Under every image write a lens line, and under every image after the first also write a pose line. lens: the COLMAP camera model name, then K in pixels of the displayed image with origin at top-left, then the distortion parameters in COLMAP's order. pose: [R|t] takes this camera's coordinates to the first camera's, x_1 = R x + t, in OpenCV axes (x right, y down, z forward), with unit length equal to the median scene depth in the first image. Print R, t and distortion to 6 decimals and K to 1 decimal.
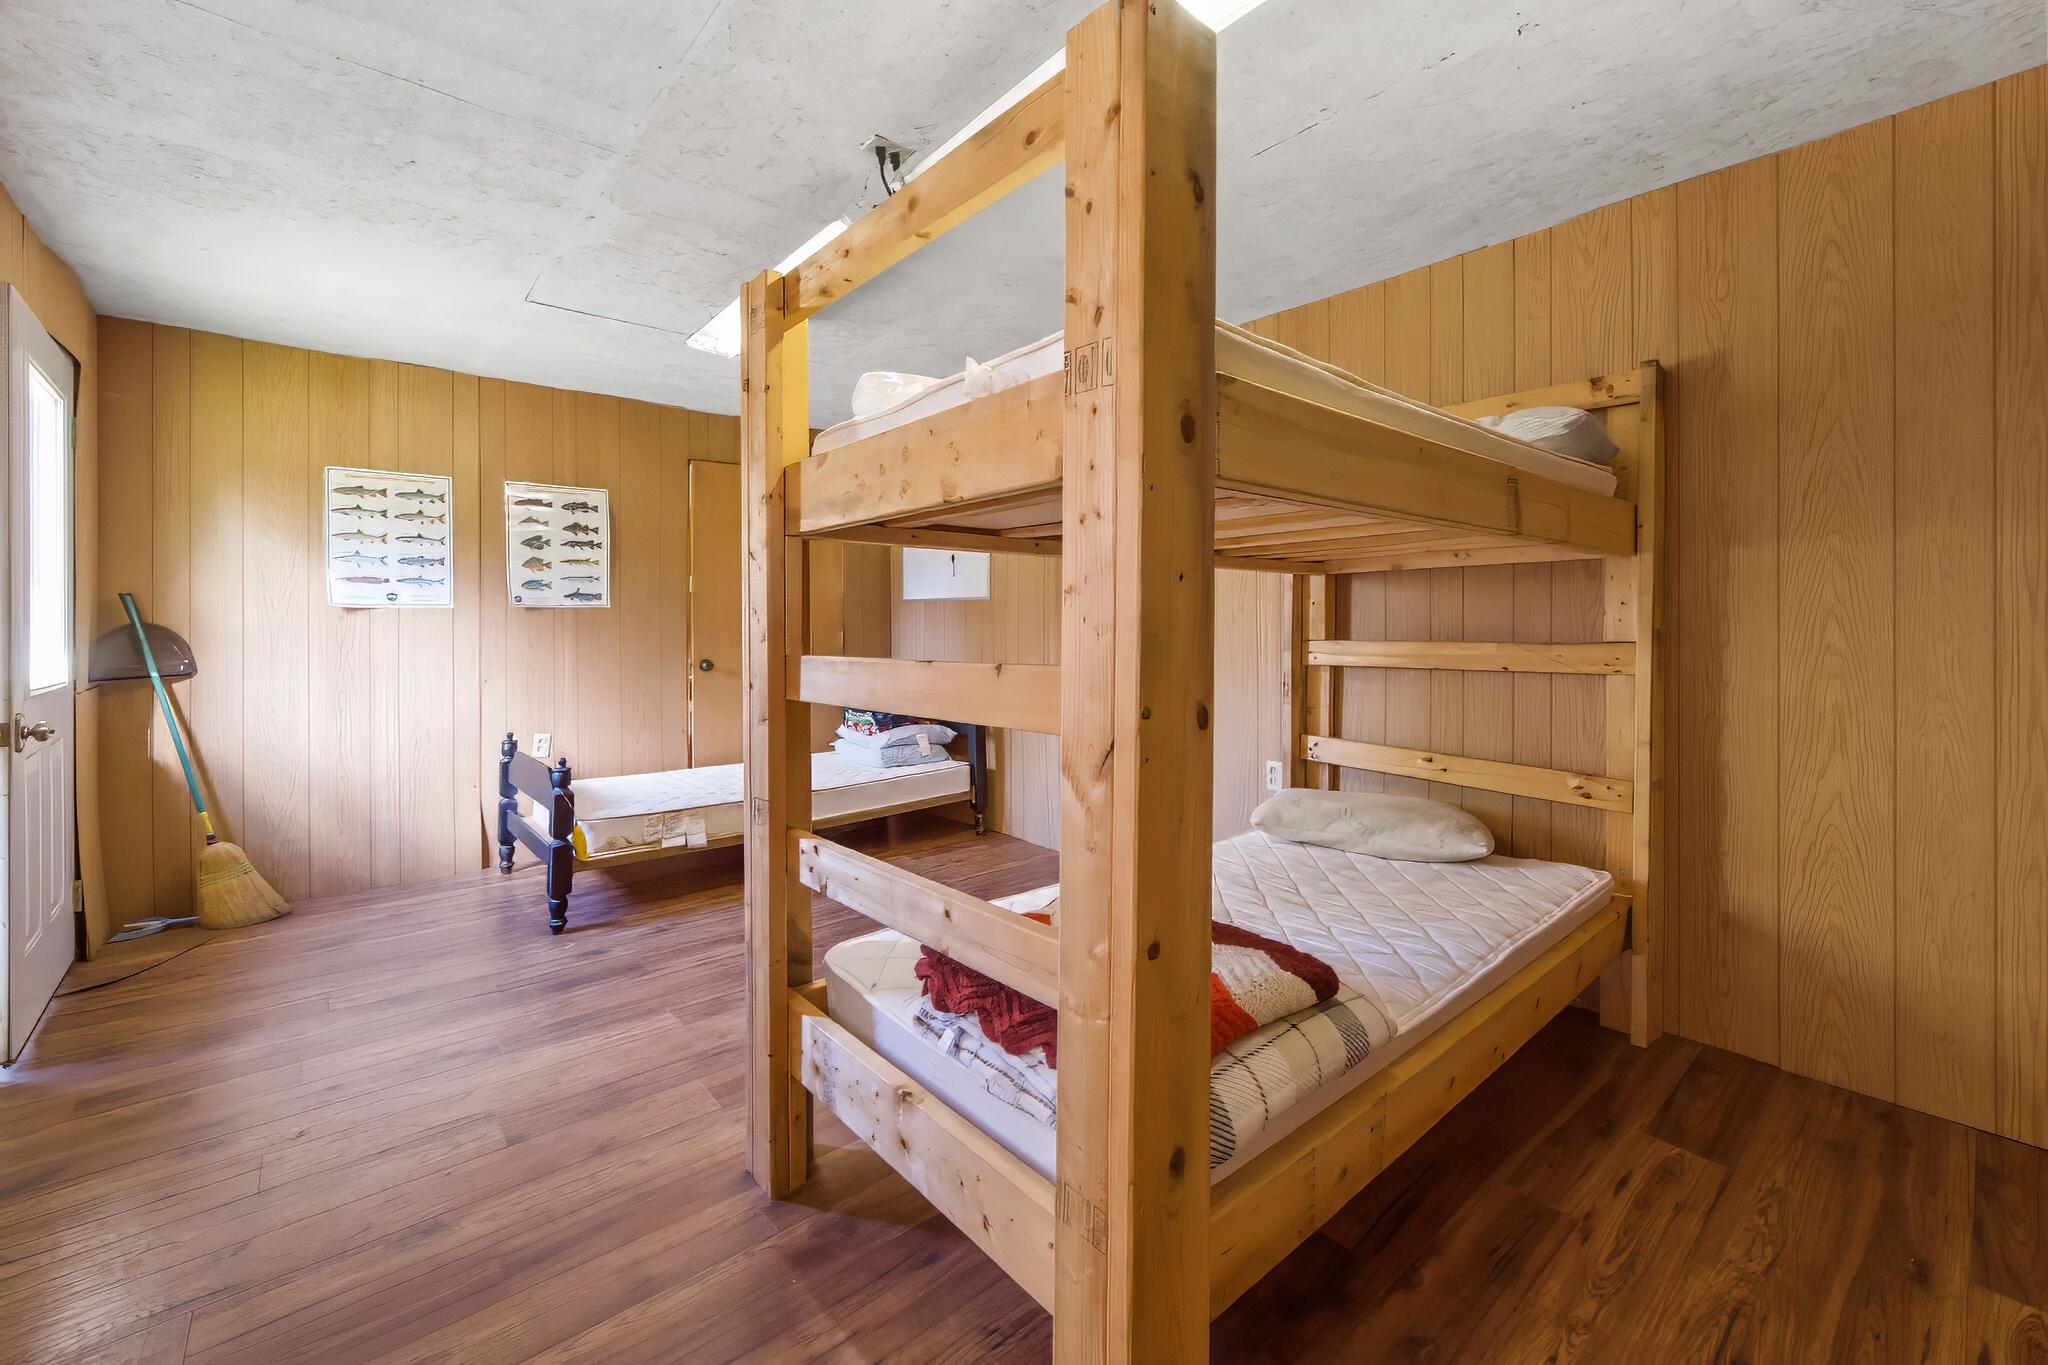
lens RADIAL K [[828.4, 0, 1001.8], [0, 828.4, 621.1], [0, 0, 1]] dist [-0.001922, -0.000115]
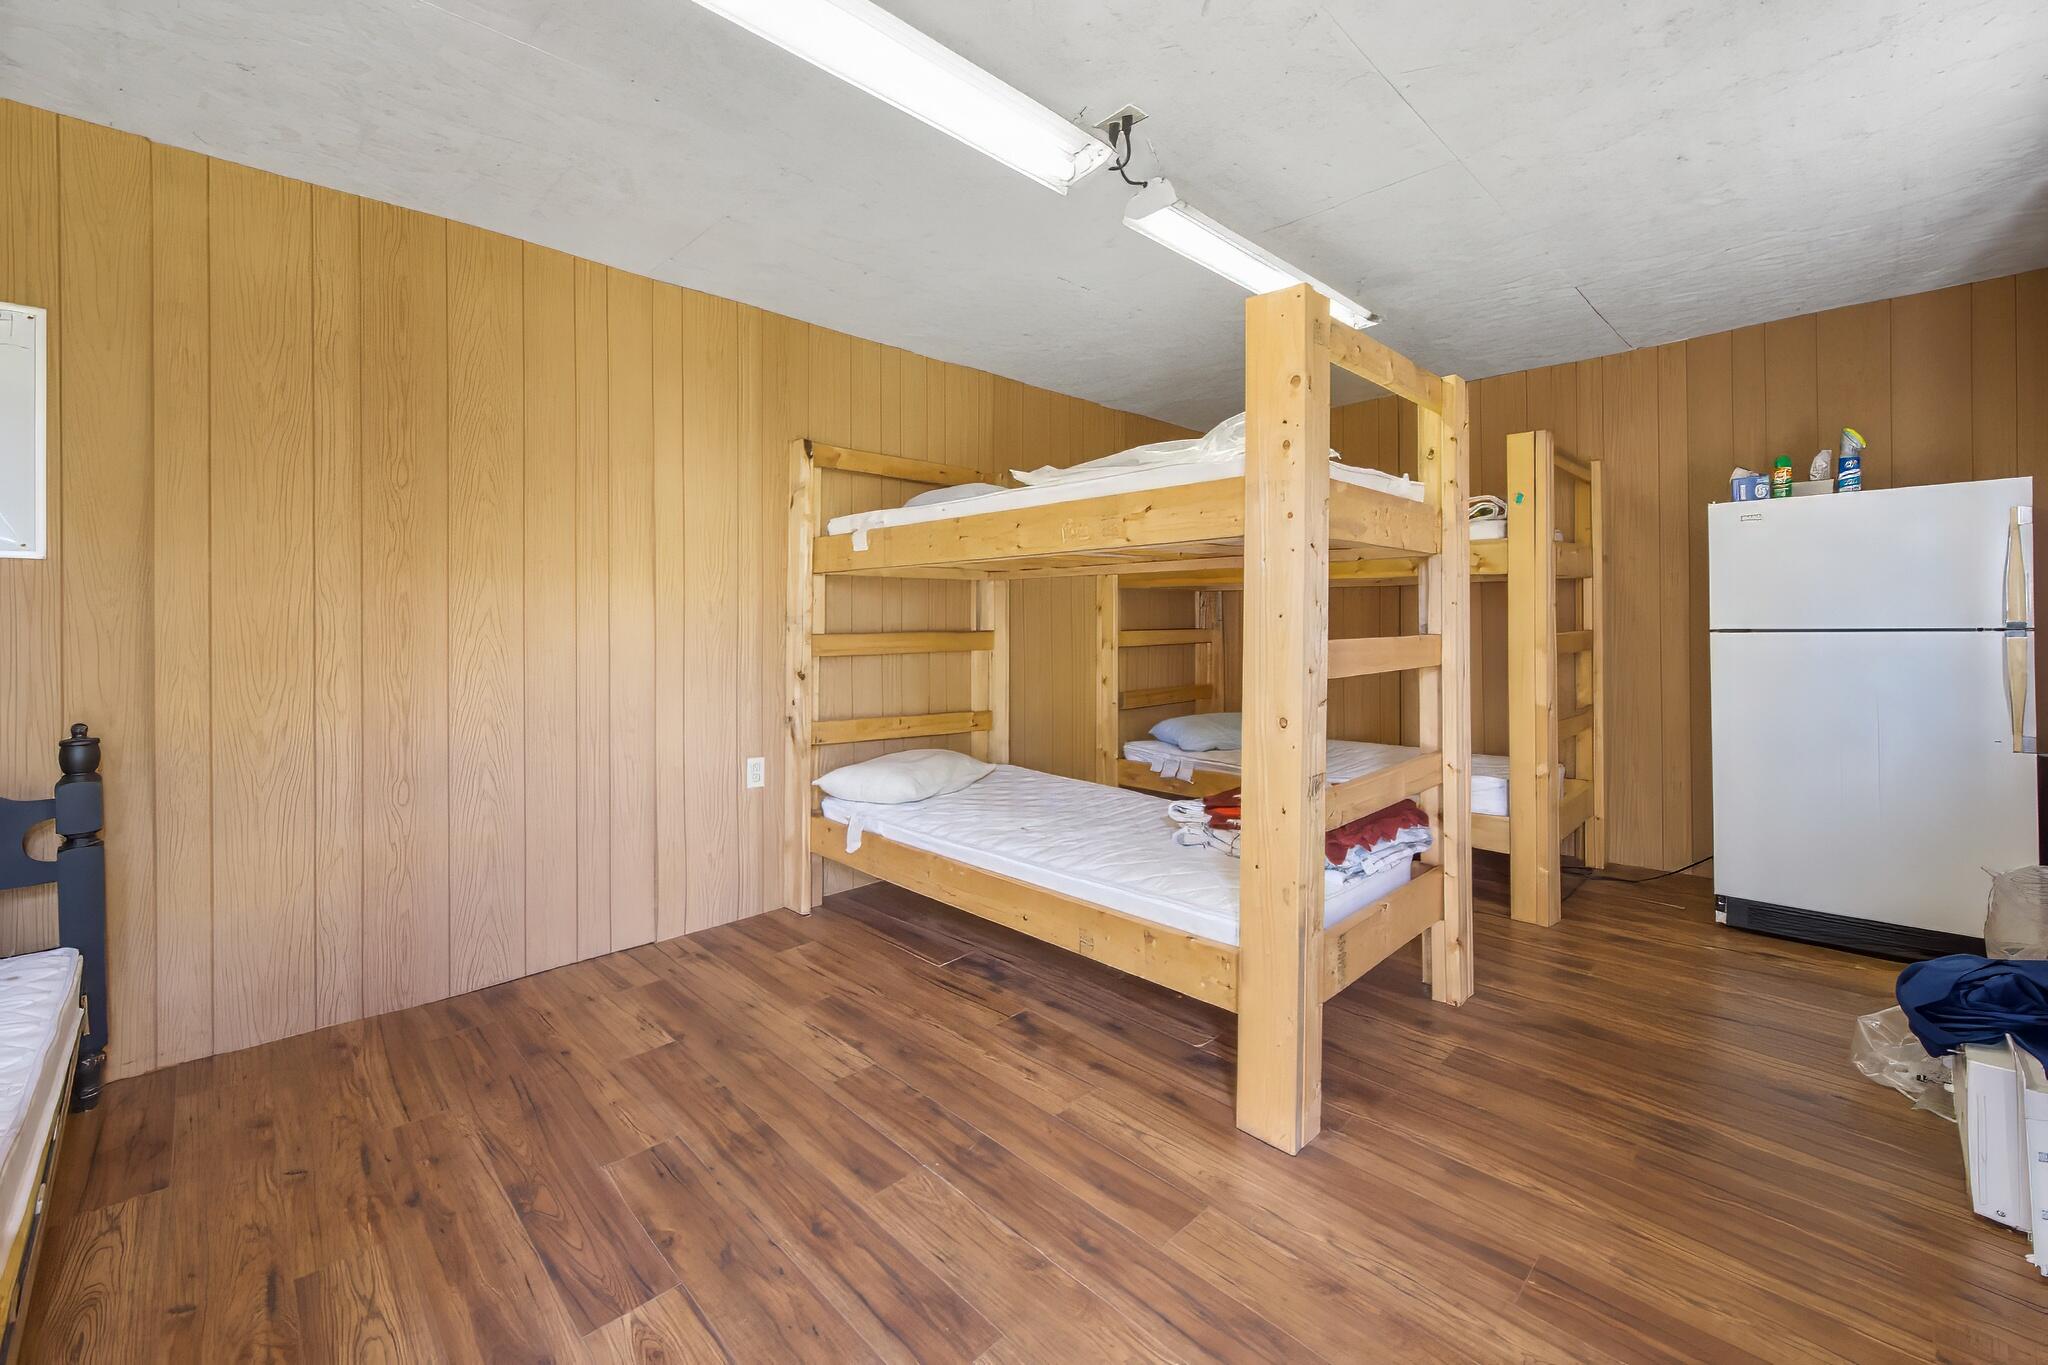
lens RADIAL K [[828.4, 0, 1020.3], [0, 828.4, 622.2], [0, 0, 1]] dist [-0.001922, -0.000115]
pose [[-0.072435, 0.002865, 0.997369, -1.507461], [0.008126, 0.999964, -0.002282, 0.008983], [-0.997340, 0.007940, -0.072456, 1.631028]]
